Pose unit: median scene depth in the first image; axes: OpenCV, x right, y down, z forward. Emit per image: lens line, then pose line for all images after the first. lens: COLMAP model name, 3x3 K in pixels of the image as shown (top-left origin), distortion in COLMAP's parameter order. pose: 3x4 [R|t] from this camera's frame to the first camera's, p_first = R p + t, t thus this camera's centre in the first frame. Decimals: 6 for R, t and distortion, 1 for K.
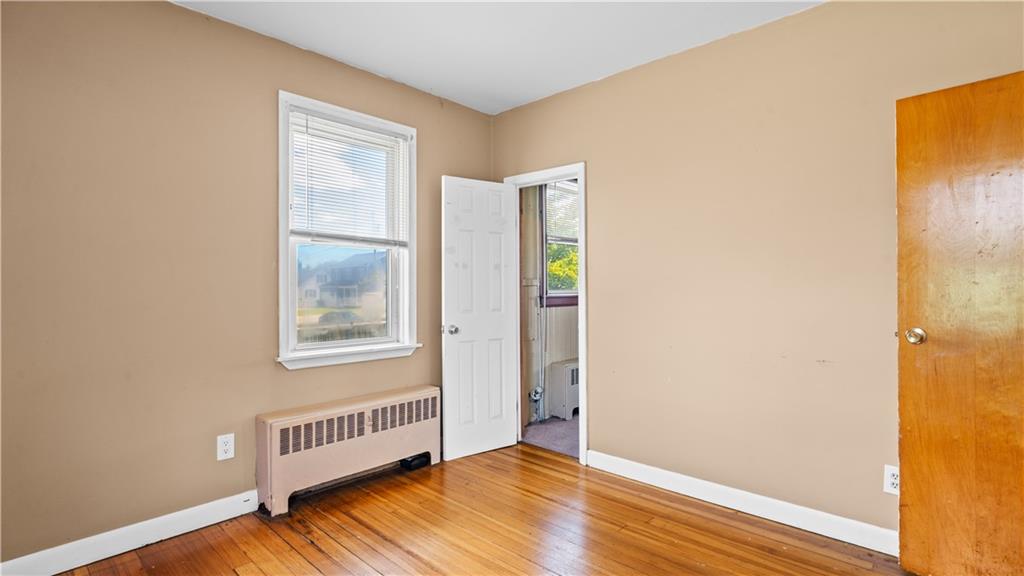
lens RADIAL K [[493.2, 0, 508.4], [0, 493.2, 284.6], [0, 0, 1]] dist [-0.000555, 0.000504]
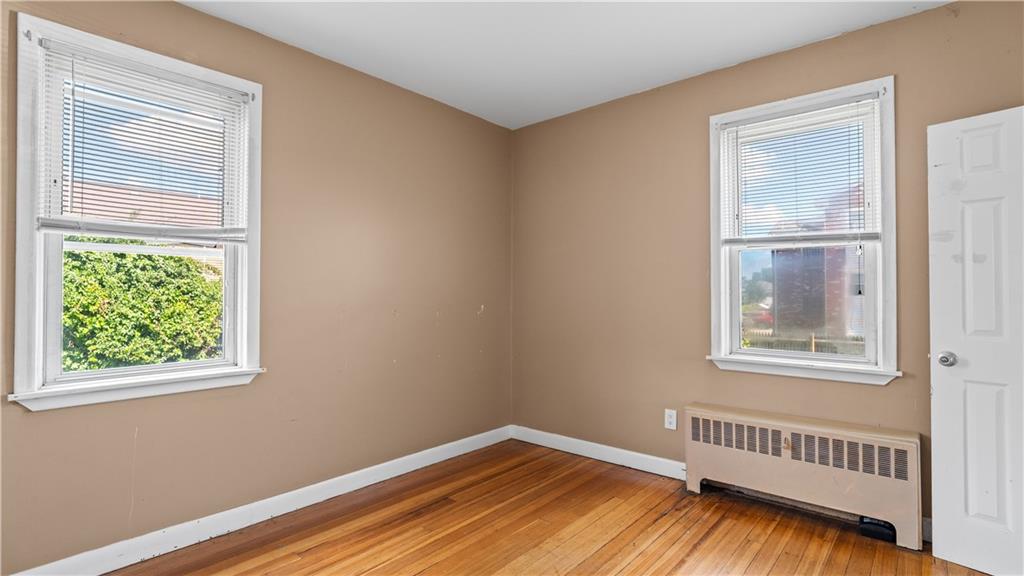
lens RADIAL K [[493.2, 0, 508.4], [0, 493.2, 284.6], [0, 0, 1]] dist [-0.000555, 0.000504]
pose [[0.050772, -0.015330, -0.998593, 0.595364], [0.004995, 0.999874, -0.015095, 0.001104], [0.998698, -0.004222, 0.050842, 0.463459]]
